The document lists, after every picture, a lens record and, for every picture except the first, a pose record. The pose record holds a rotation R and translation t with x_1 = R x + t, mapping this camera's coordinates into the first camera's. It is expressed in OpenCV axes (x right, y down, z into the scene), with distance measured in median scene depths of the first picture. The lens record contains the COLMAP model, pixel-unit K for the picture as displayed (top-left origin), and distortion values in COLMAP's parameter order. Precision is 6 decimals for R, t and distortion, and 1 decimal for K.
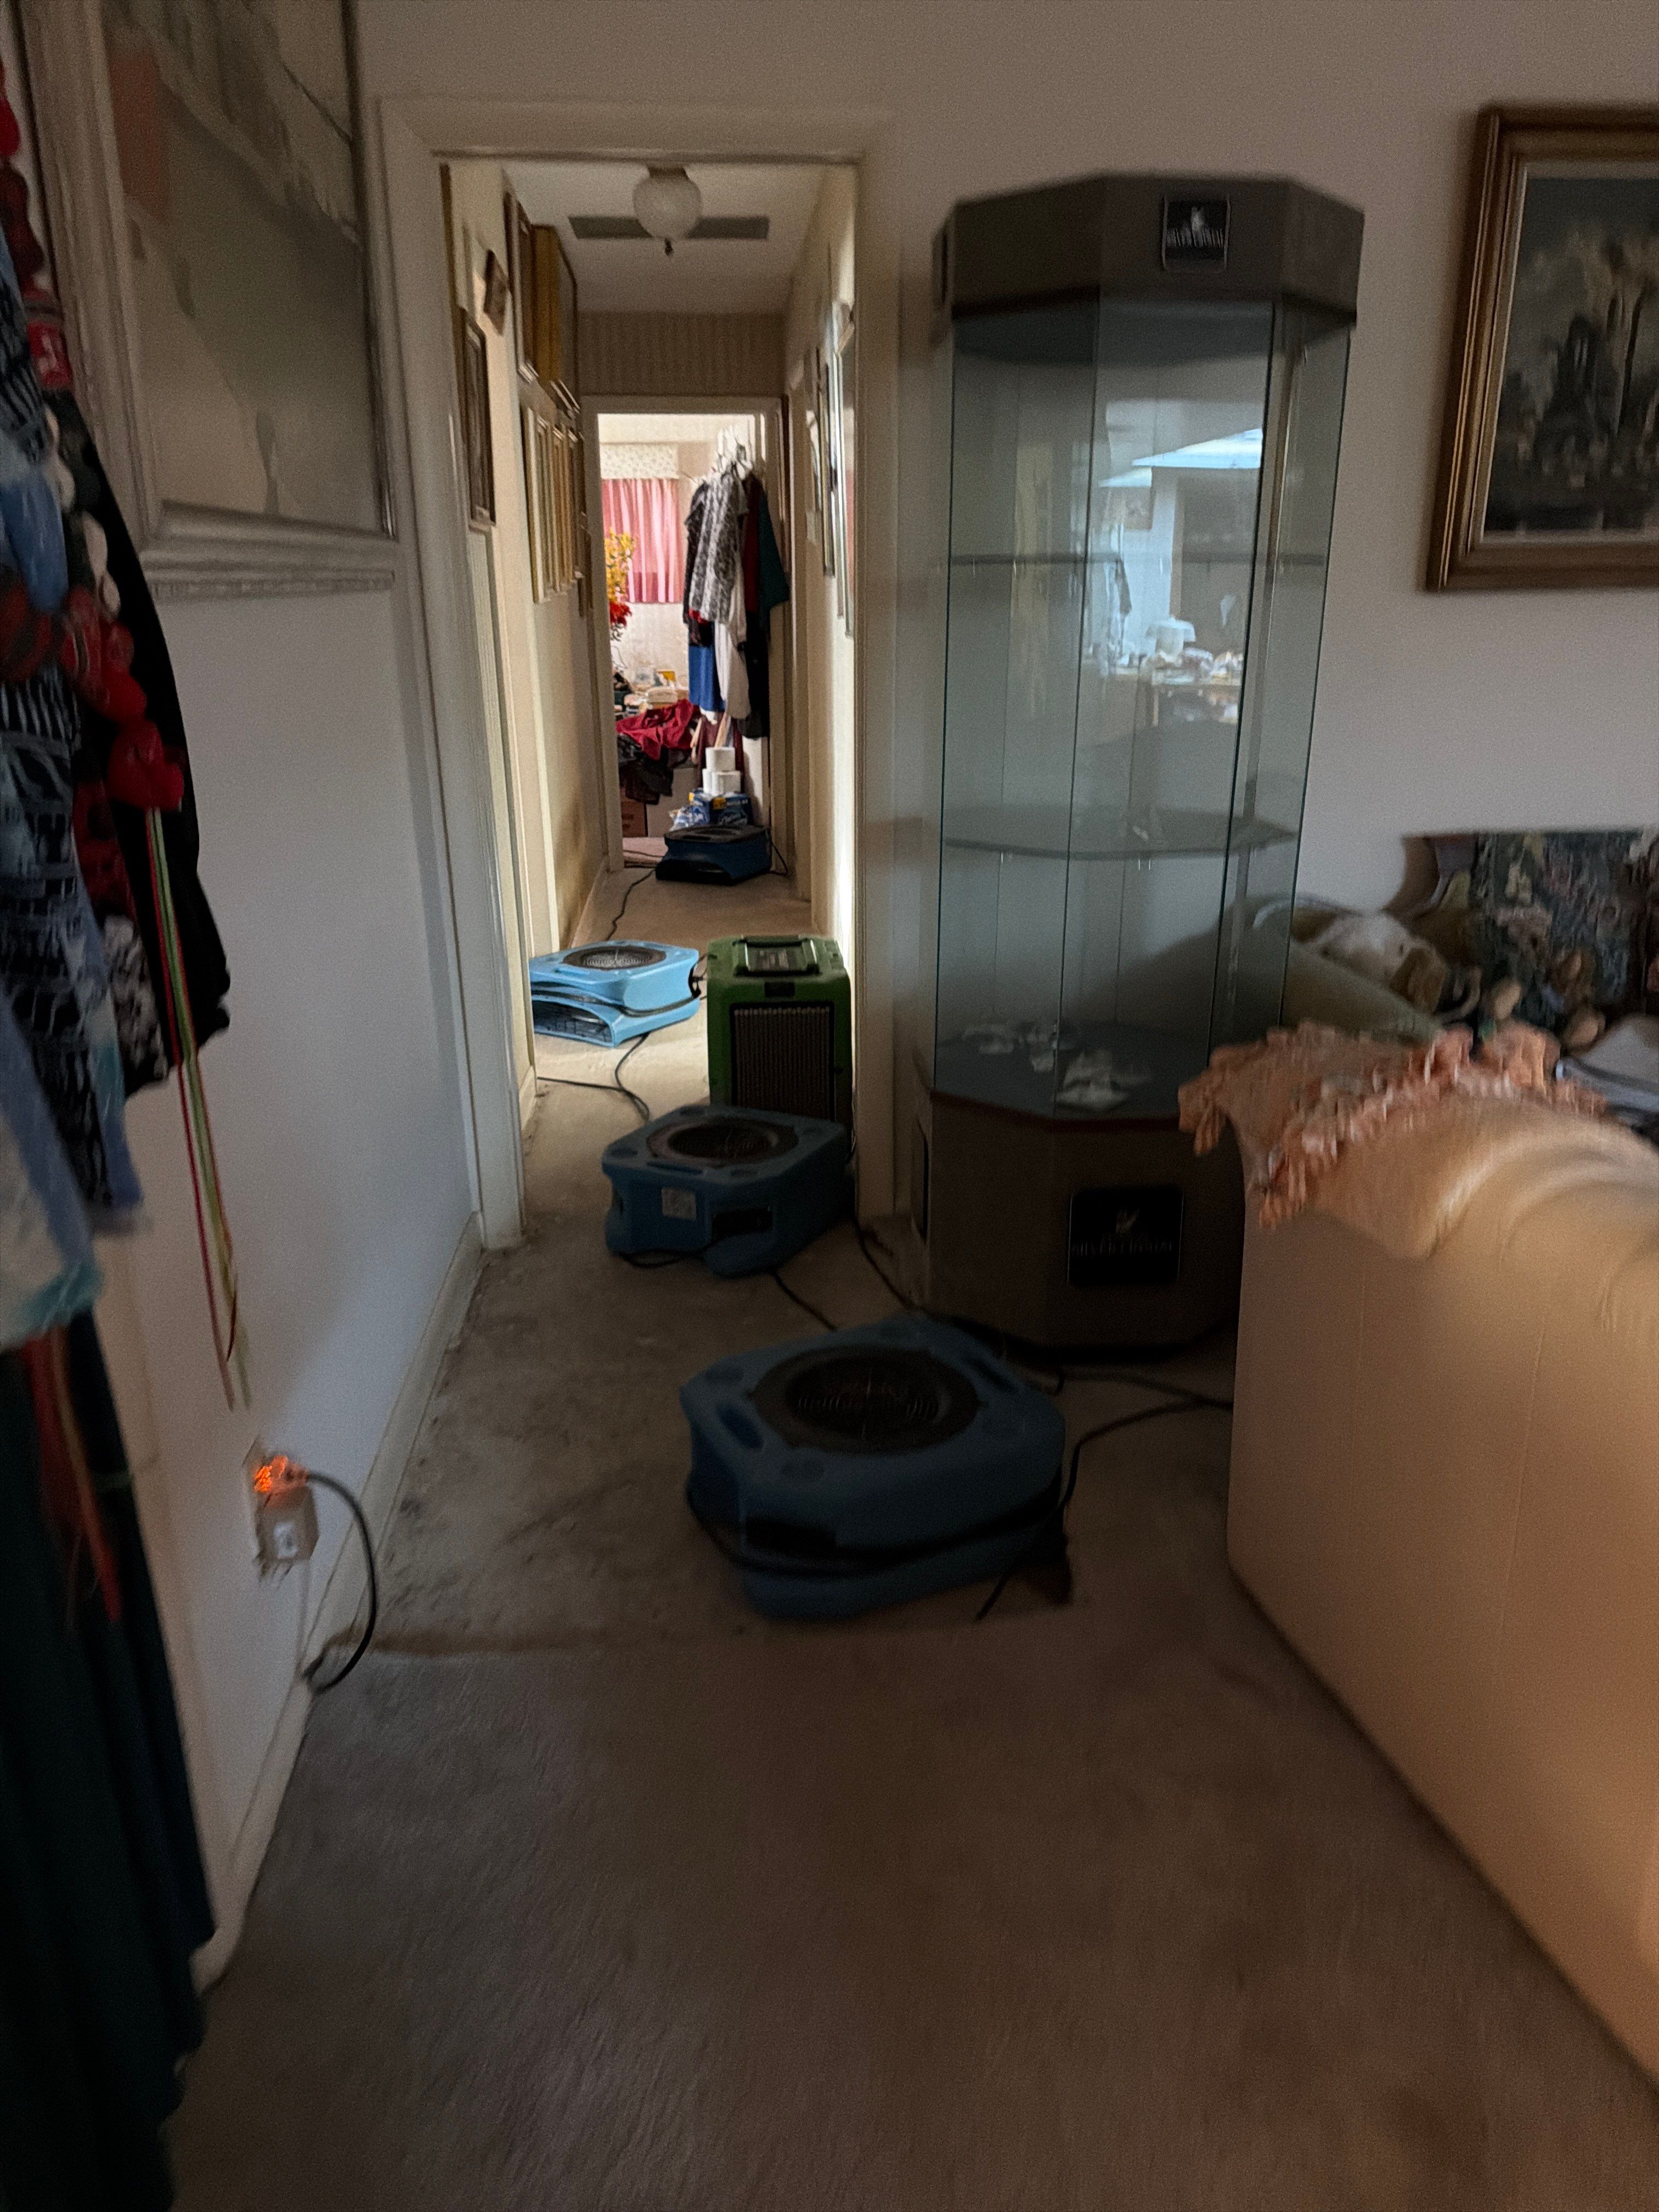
lens RADIAL K [[1572.1, 0, 879.3], [0, 1572.1, 1104.0], [0, 0, 1]] dist [0.058956, -0.080732]
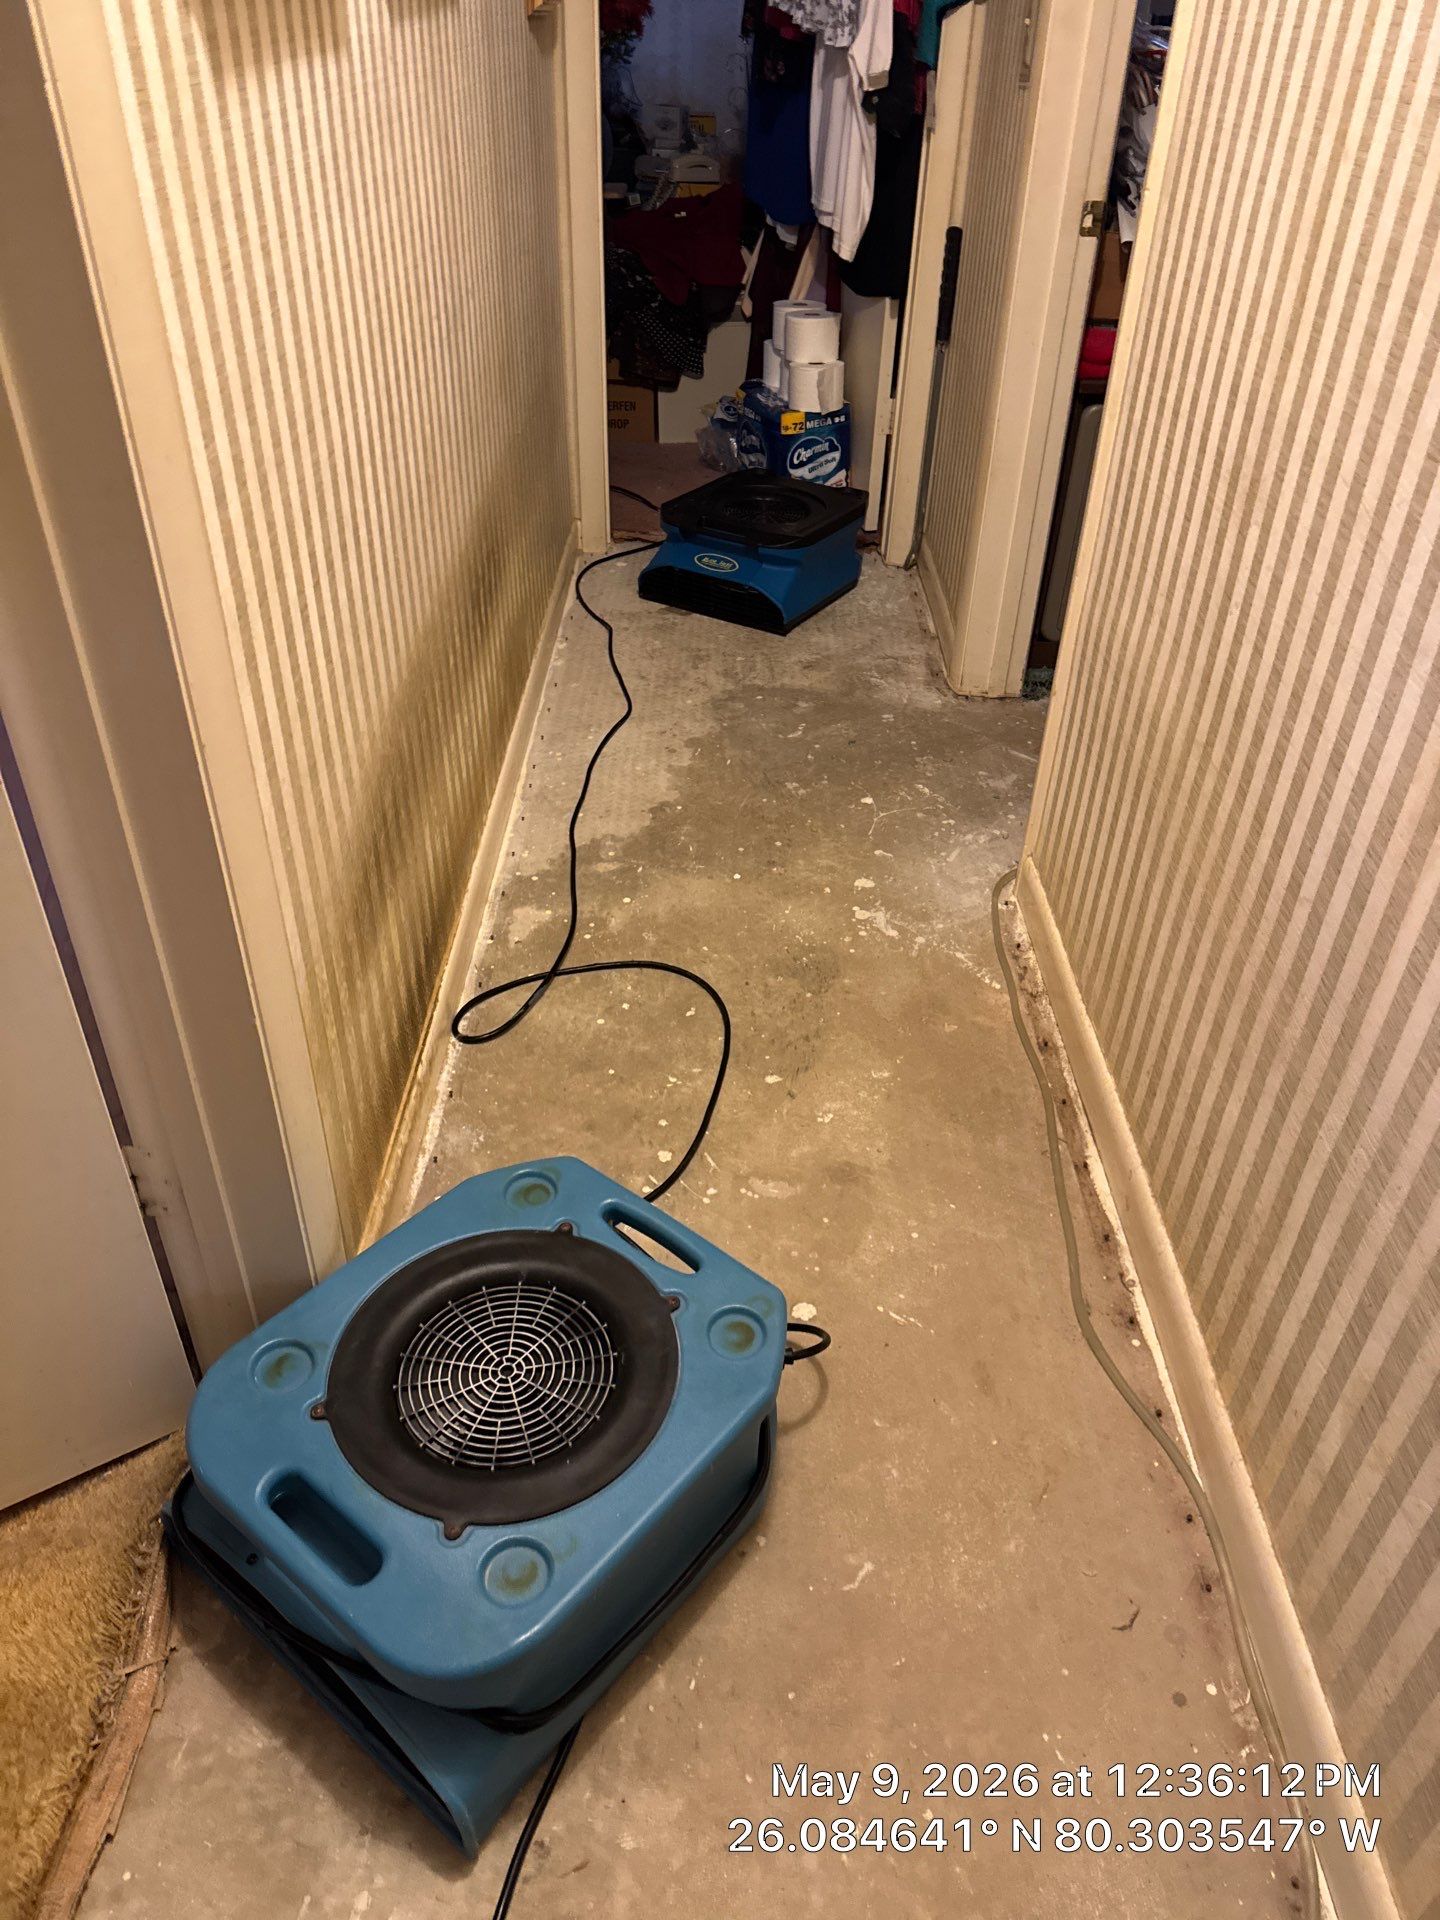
lens RADIAL K [[1350.9, 0, 725.9], [0, 1350.9, 979.3], [0, 0, 1]] dist [0.058621, -0.089510]
pose [[0.993570, 0.085733, -0.073943, -0.155191], [-0.058708, 0.948596, 0.310996, -0.327590], [0.096804, -0.304655, 0.947530, 1.060671]]
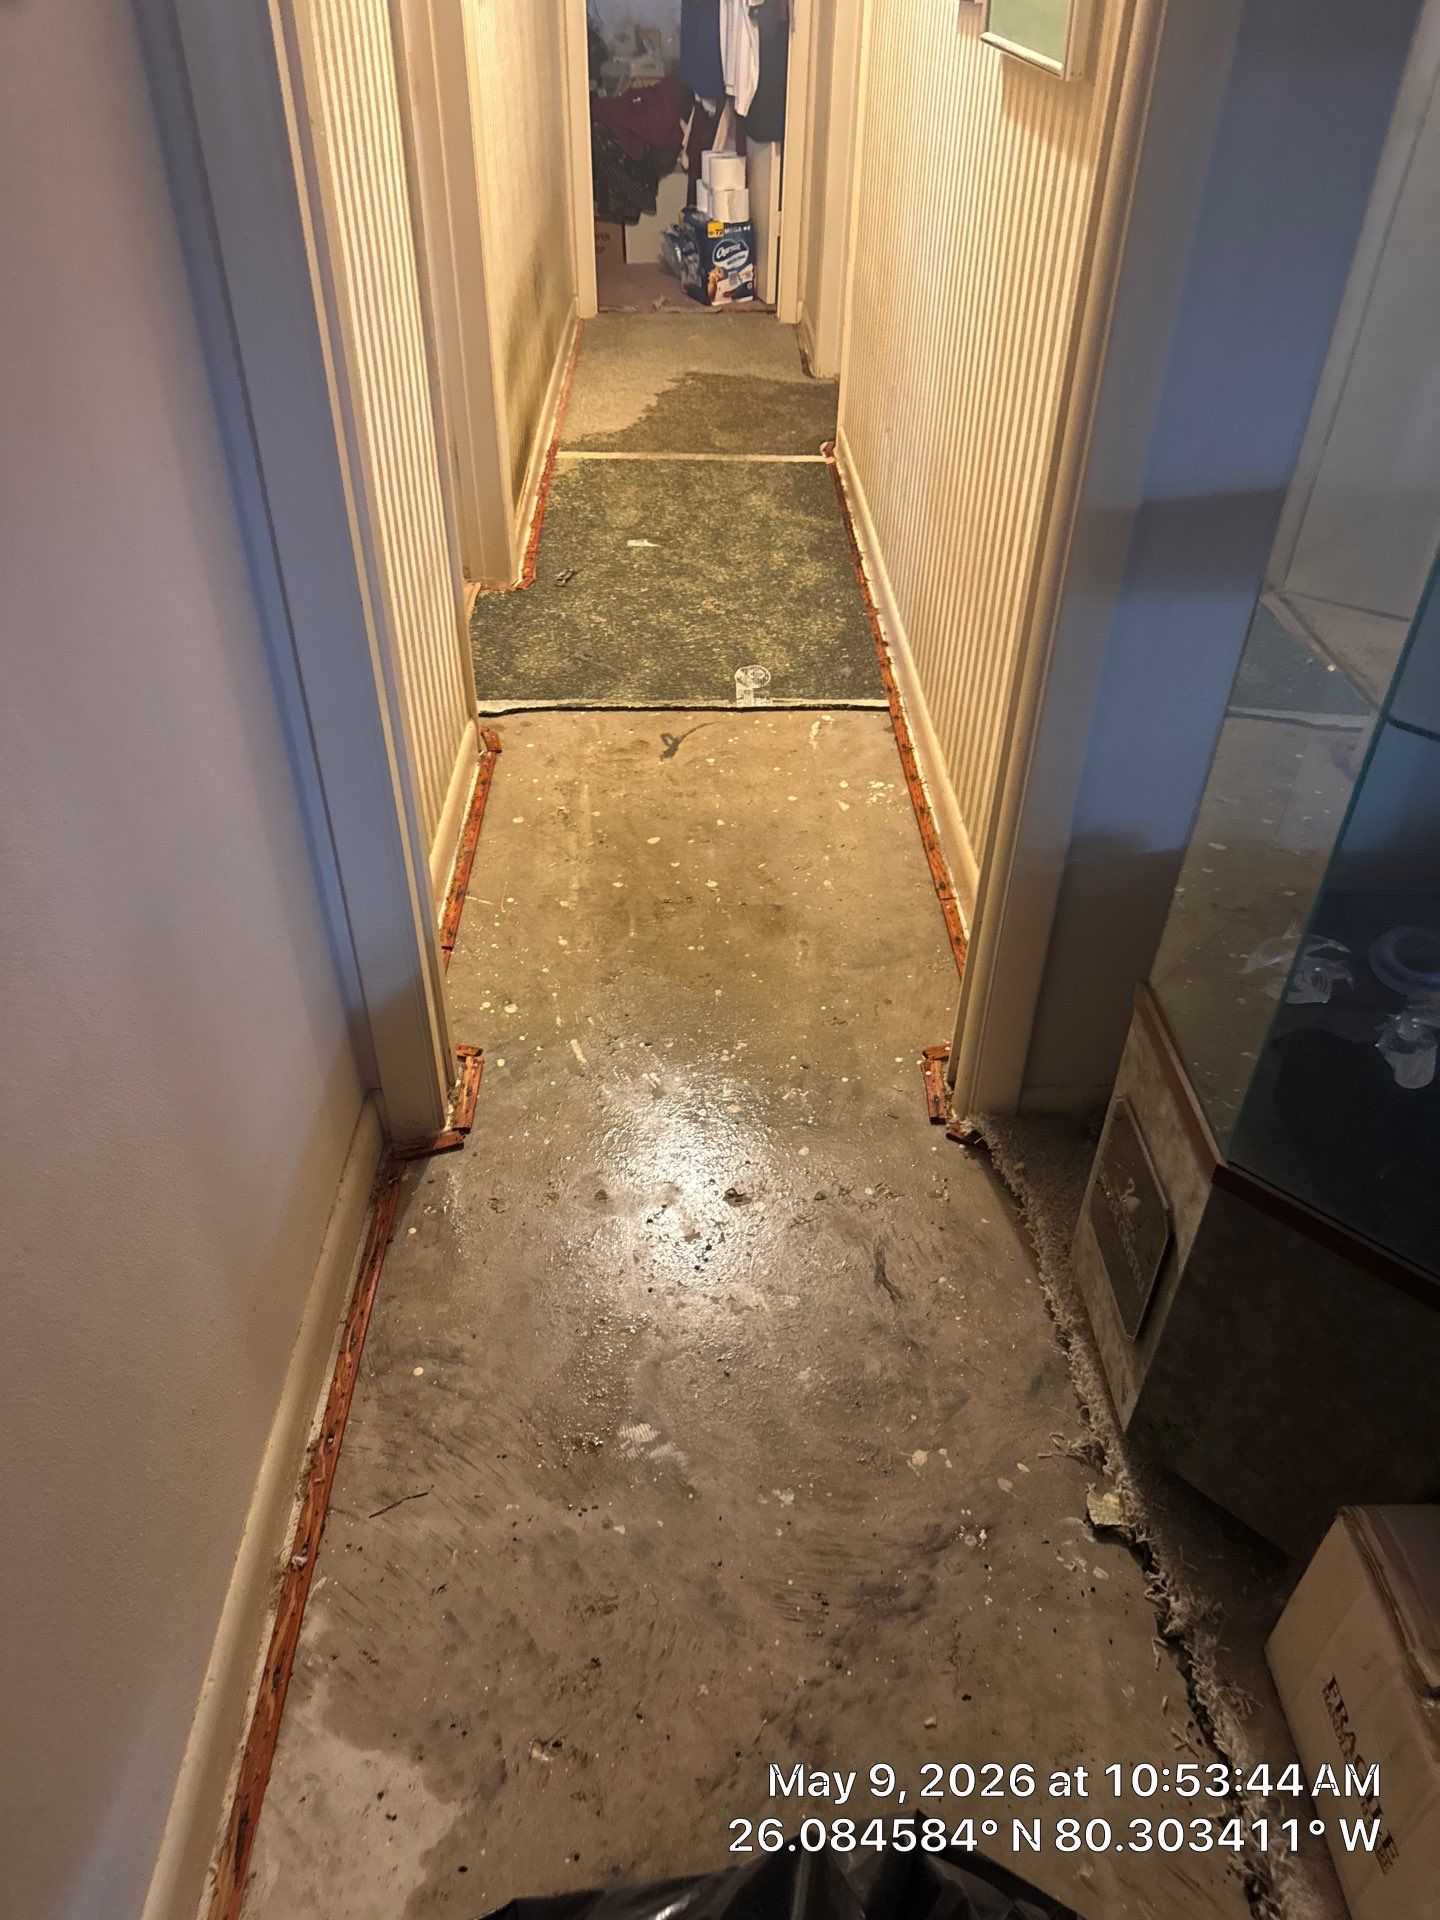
lens RADIAL K [[1364.6, 0, 720.6], [0, 1364.6, 952.0], [0, 0, 1]] dist [0.058956, -0.080732]
pose [[0.996560, 0.060687, -0.056442, -0.076087], [-0.038933, 0.944017, 0.327592, -0.154407], [0.073163, -0.324268, 0.943132, 0.441978]]
